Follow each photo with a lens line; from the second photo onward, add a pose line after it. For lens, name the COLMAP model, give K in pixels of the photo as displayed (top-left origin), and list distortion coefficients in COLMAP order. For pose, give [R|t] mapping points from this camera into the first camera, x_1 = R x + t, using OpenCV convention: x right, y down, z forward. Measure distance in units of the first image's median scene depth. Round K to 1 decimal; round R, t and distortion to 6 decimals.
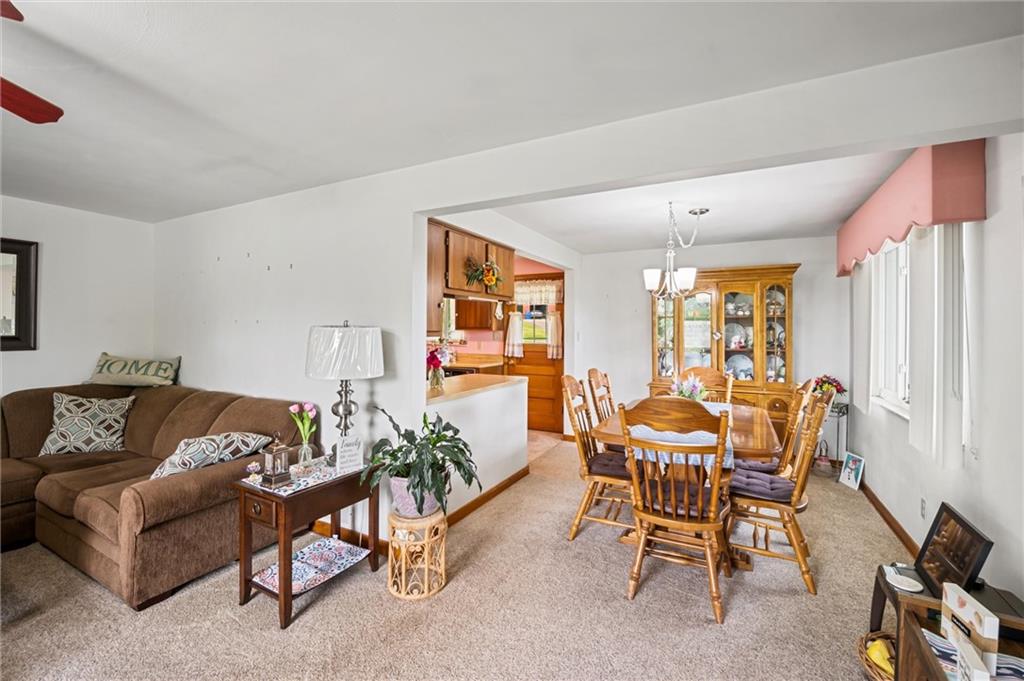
lens RADIAL K [[435.1, 0, 513.4], [0, 435.1, 331.7], [0, 0, 1]] dist [-0.002212, 0.000021]
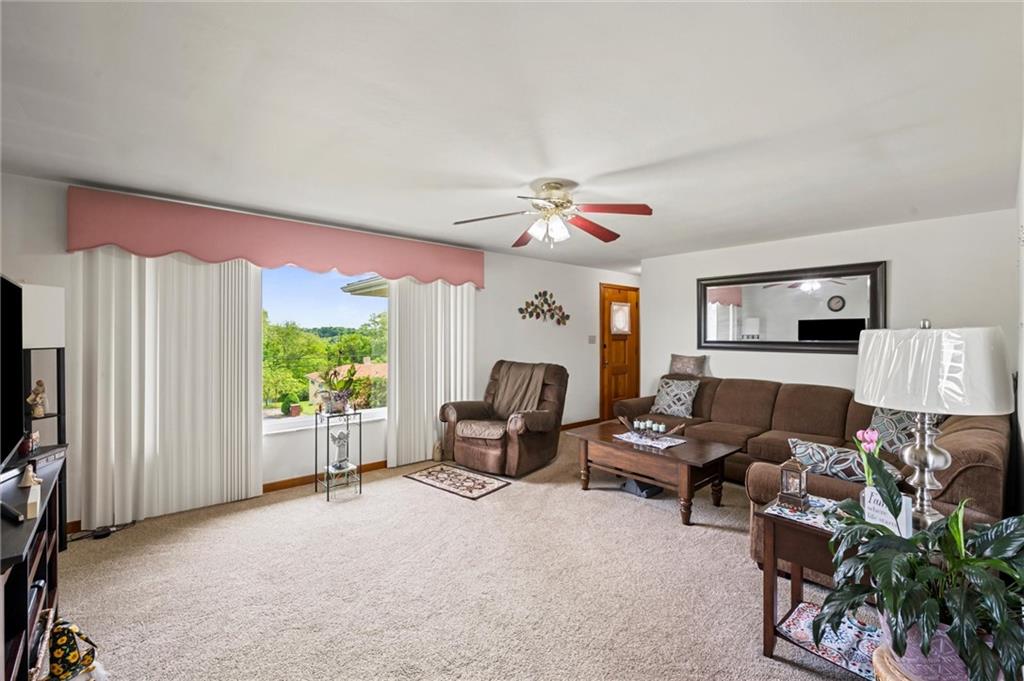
lens RADIAL K [[435.1, 0, 517.2], [0, 435.1, 333.7], [0, 0, 1]] dist [-0.002212, 0.000021]
pose [[-0.345372, -0.008169, -0.938430, 0.489682], [-0.014929, 0.999883, -0.003209, 0.006414], [0.938347, 0.012902, -0.345453, 0.753650]]
